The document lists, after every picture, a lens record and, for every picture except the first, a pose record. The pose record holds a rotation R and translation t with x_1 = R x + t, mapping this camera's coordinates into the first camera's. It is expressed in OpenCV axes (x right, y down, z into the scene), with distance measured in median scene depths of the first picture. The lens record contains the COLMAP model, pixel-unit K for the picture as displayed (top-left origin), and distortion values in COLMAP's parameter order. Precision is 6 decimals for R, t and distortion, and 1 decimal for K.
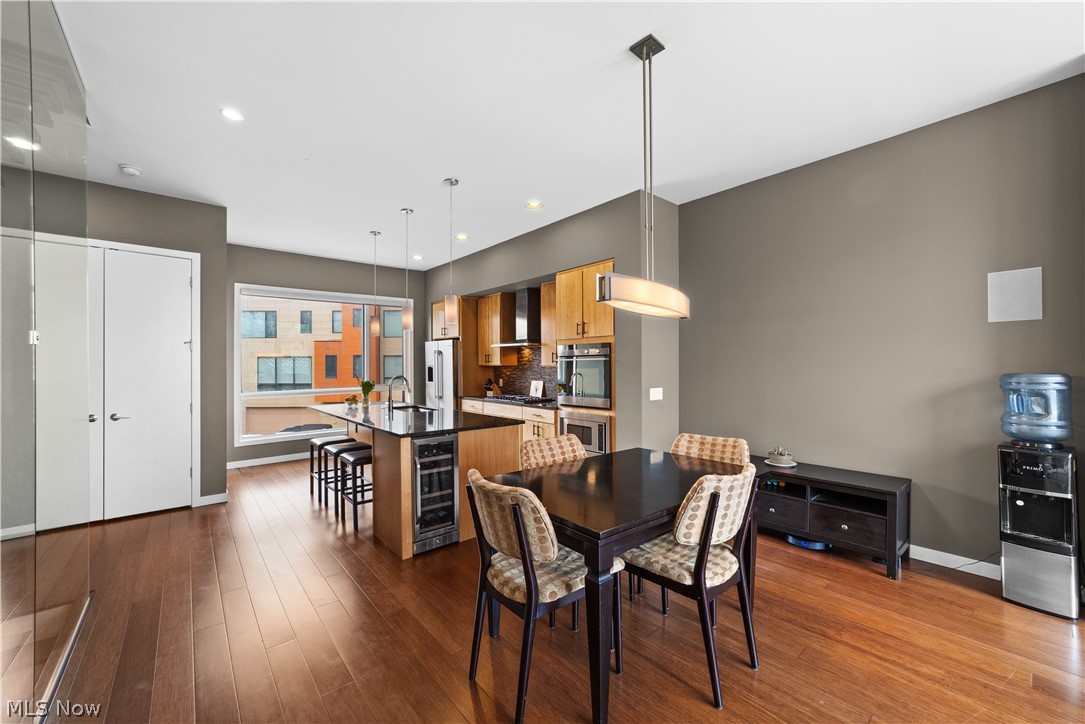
lens RADIAL K [[423.1, 0, 540.2], [0, 423.1, 363.5], [0, 0, 1]] dist [-0.003424, -0.000127]
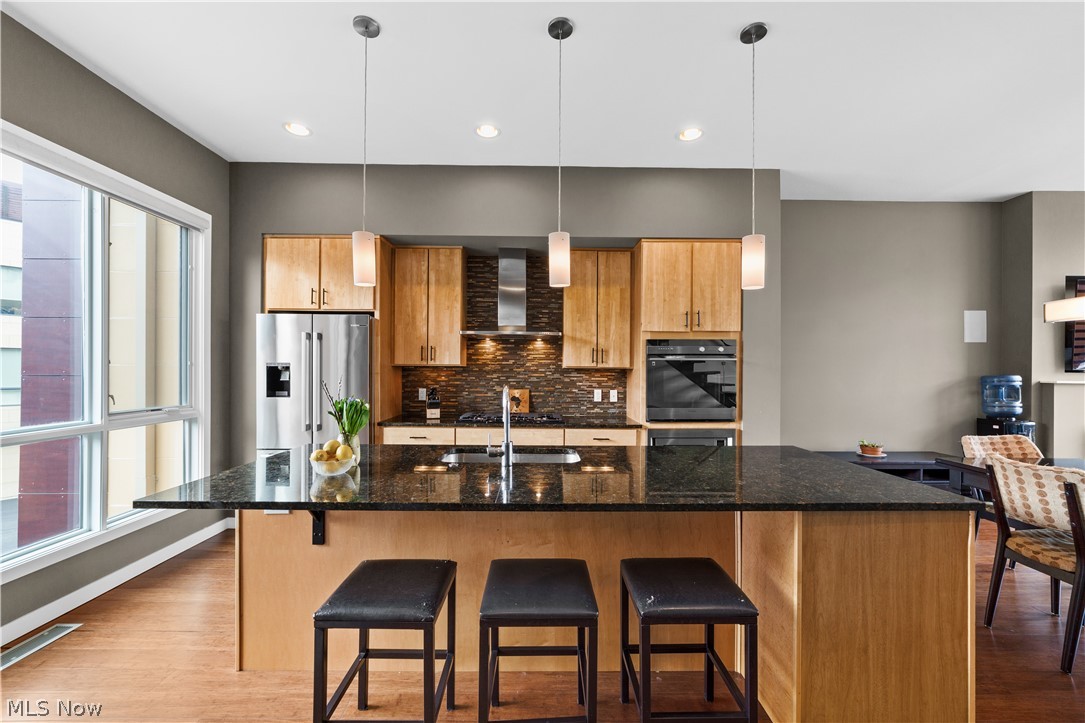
lens RADIAL K [[423.1, 0, 539.4], [0, 423.1, 368.7], [0, 0, 1]] dist [-0.003424, -0.000127]
pose [[0.649788, 0.009371, 0.760058, -0.549258], [-0.013429, 0.999909, -0.000847, 0.010090], [-0.759997, -0.009656, 0.649855, 0.580193]]
